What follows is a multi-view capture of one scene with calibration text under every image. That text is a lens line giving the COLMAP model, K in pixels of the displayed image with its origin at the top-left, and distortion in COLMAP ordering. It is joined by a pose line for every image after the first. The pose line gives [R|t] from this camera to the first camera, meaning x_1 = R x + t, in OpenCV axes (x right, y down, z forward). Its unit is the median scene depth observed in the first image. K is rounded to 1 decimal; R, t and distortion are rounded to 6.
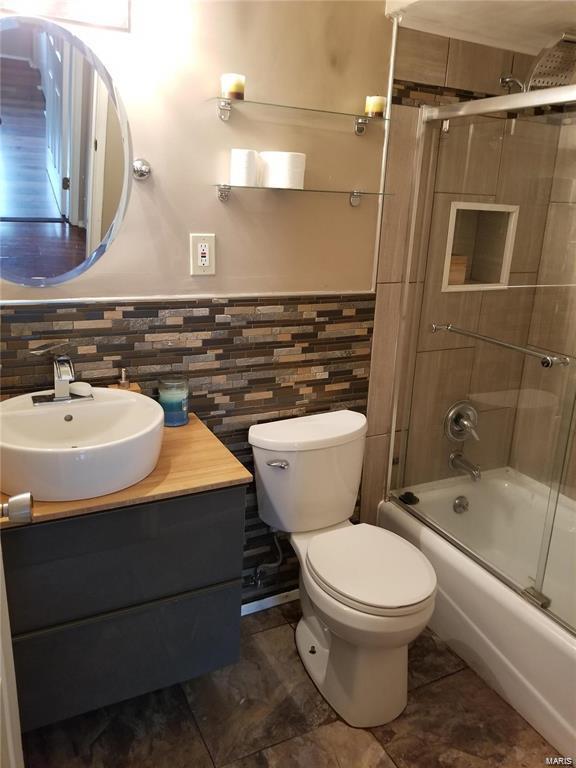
lens RADIAL K [[602.9, 0, 294.6], [0, 602.9, 380.1], [0, 0, 1]] dist [0.073960, -0.135341]
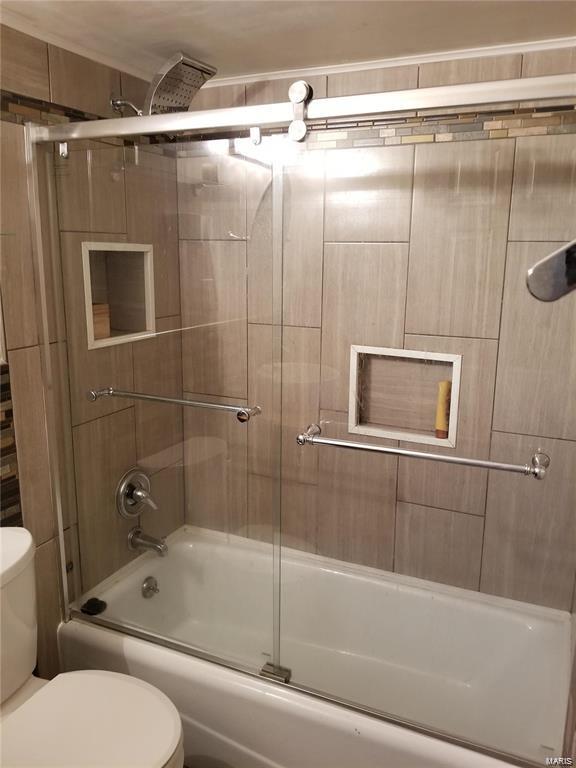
lens RADIAL K [[602.9, 0, 281.5], [0, 602.9, 384.2], [0, 0, 1]] dist [0.073960, -0.135341]
pose [[0.787512, -0.168203, 0.592901, -0.047196], [0.197041, 0.980258, 0.016377, -0.061592], [-0.583951, 0.103929, 0.805108, 0.189931]]
